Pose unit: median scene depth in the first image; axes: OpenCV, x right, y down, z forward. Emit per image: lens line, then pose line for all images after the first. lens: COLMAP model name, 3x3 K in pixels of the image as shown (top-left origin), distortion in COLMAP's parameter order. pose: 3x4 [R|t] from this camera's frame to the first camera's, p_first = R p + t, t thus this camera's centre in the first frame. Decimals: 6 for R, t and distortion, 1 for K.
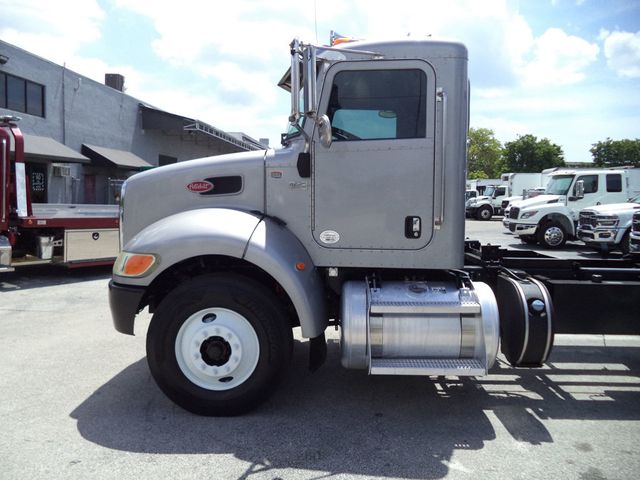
lens RADIAL K [[521.0, 0, 318.2], [0, 521.0, 243.6], [0, 0, 1]] dist [-0.043643, -0.007377]
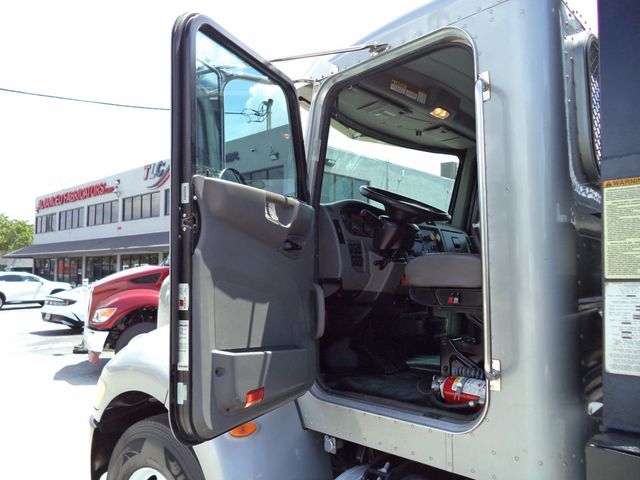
lens RADIAL K [[511.4, 0, 320.6], [0, 511.4, 229.1], [0, 0, 1]] dist [-0.038914, 0.002822]
pose [[0.776270, -0.076645, -0.625723, 0.076944], [-0.036629, 0.985421, -0.166146, -0.019555], [0.629335, 0.151894, 0.762145, 0.122950]]
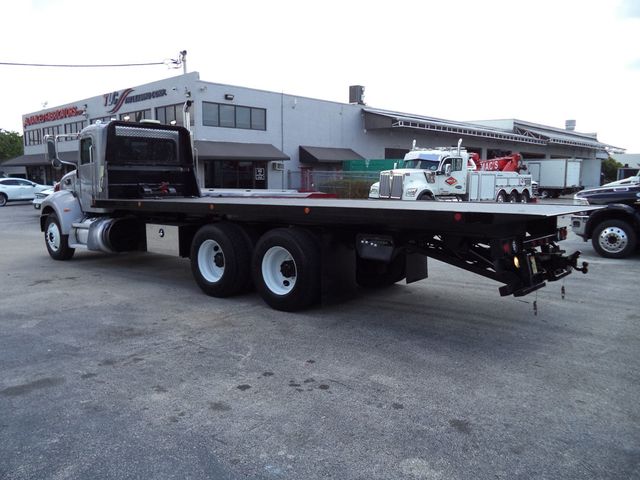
lens RADIAL K [[515.4, 0, 320.0], [0, 515.4, 240.0], [0, 0, 1]] dist [-0.037547, 0.013063]
pose [[0.775370, 0.055002, -0.629107, 0.583151], [-0.040459, 0.998480, 0.037430, 0.008703], [0.630210, -0.003569, 0.776417, -0.059565]]
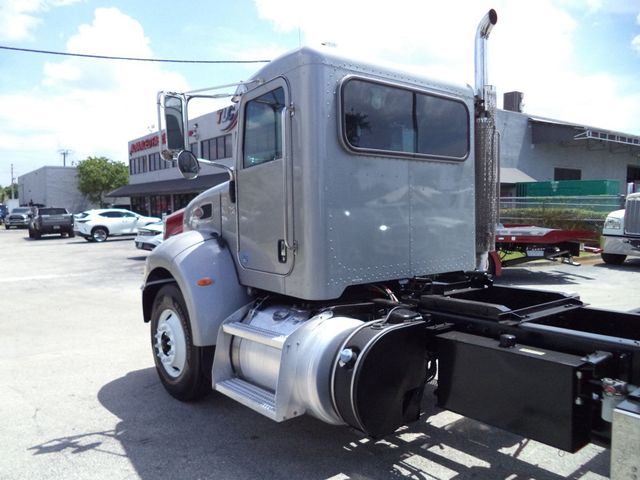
lens RADIAL K [[515.4, 0, 320.0], [0, 515.4, 240.0], [0, 0, 1]] dist [-0.037547, 0.013063]
pose [[0.657411, 0.018496, -0.753305, 0.206001], [-0.044400, 0.998913, -0.014221, -0.009284], [0.752223, 0.042796, 0.657517, 0.093655]]
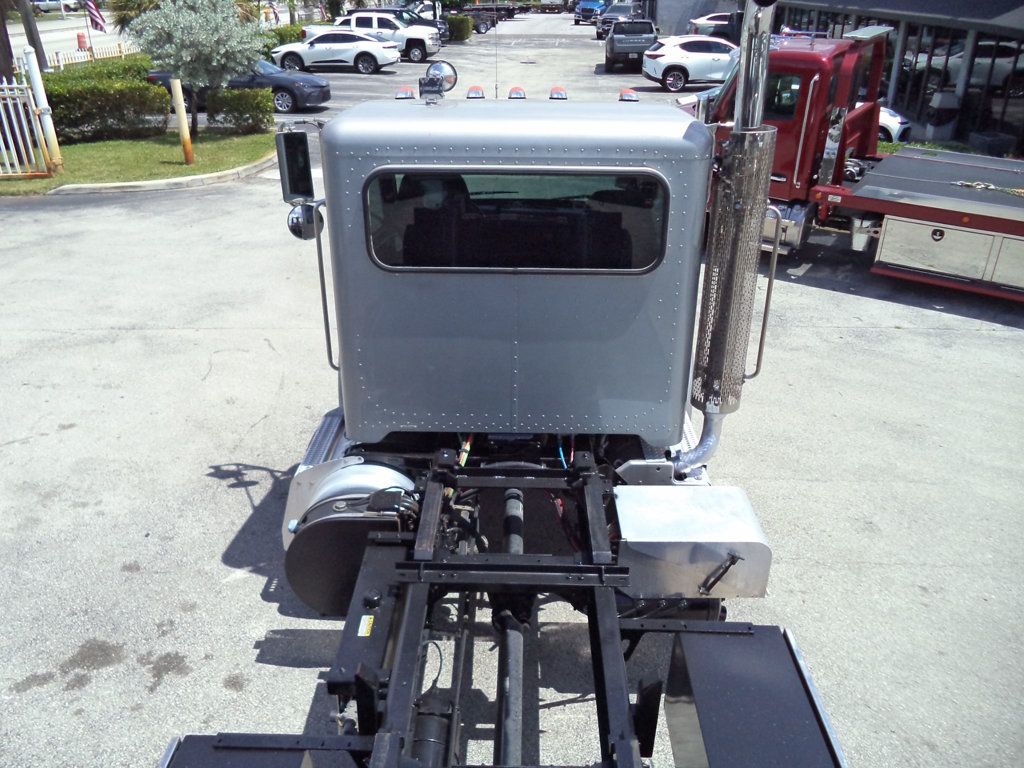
lens RADIAL K [[835.8, 0, 513.3], [0, 835.8, 407.4], [0, 0, 1]] dist [-0.039071, -0.002230]
pose [[0.018639, 0.438222, -0.898674, 0.288665], [-0.094956, 0.895543, 0.434726, -0.114786], [0.995307, 0.077232, 0.058304, 0.254393]]
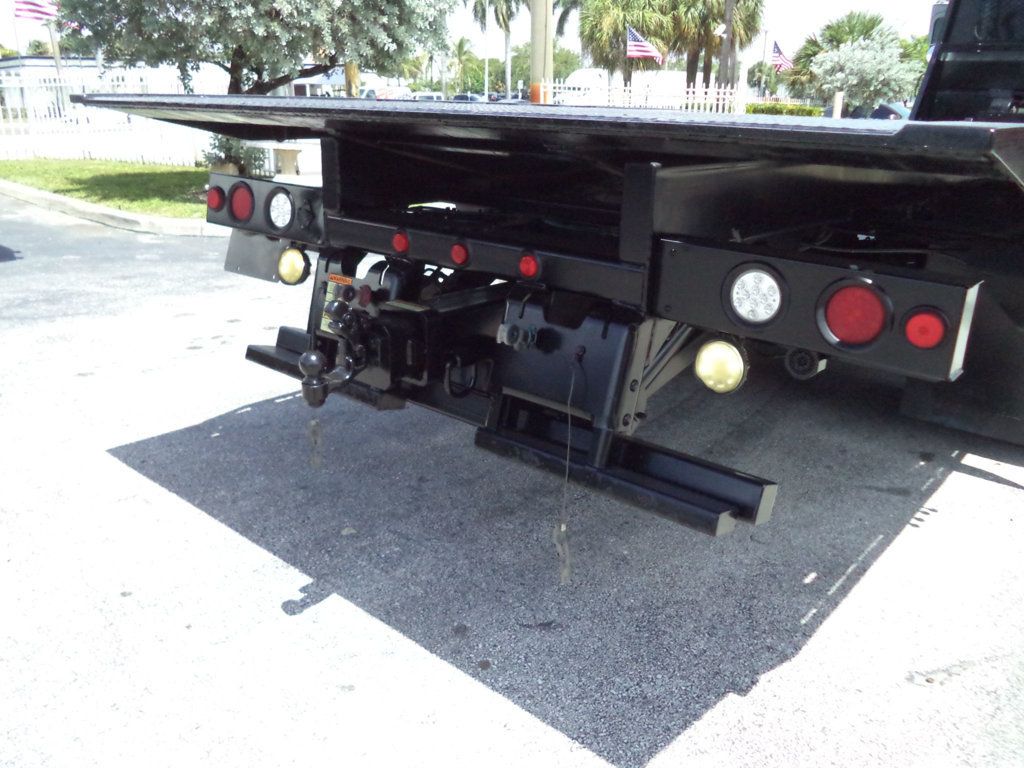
lens RADIAL K [[817.8, 0, 512.0], [0, 817.8, 384.0], [0, 0, 1]] dist [0.001185, 0.002543]
pose [[-0.620352, 0.227110, -0.750723, 0.580756], [-0.103679, 0.925015, 0.365511, -0.009979], [0.777441, 0.304580, -0.550288, 0.320040]]
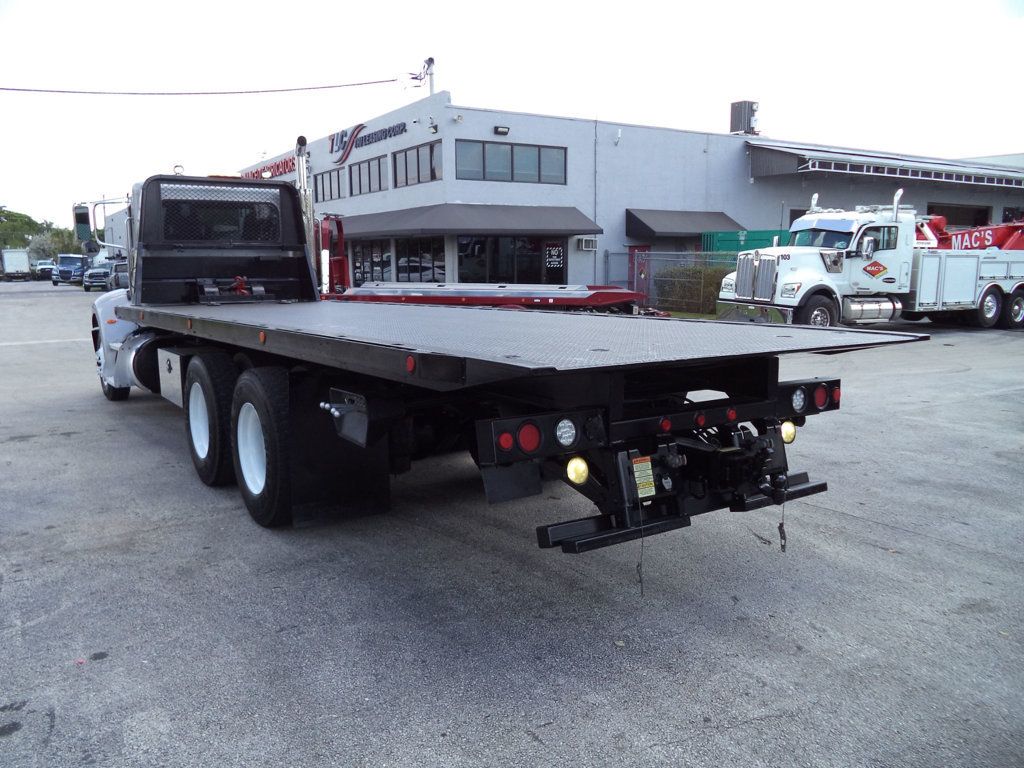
lens RADIAL K [[818.4, 0, 516.7], [0, 818.4, 390.2], [0, 0, 1]] dist [-0.030425, -0.001815]
pose [[0.588494, 0.100415, -0.802242, 0.632802], [-0.053440, 0.994918, 0.085331, -0.007604], [0.806734, -0.007344, 0.590869, 0.098446]]
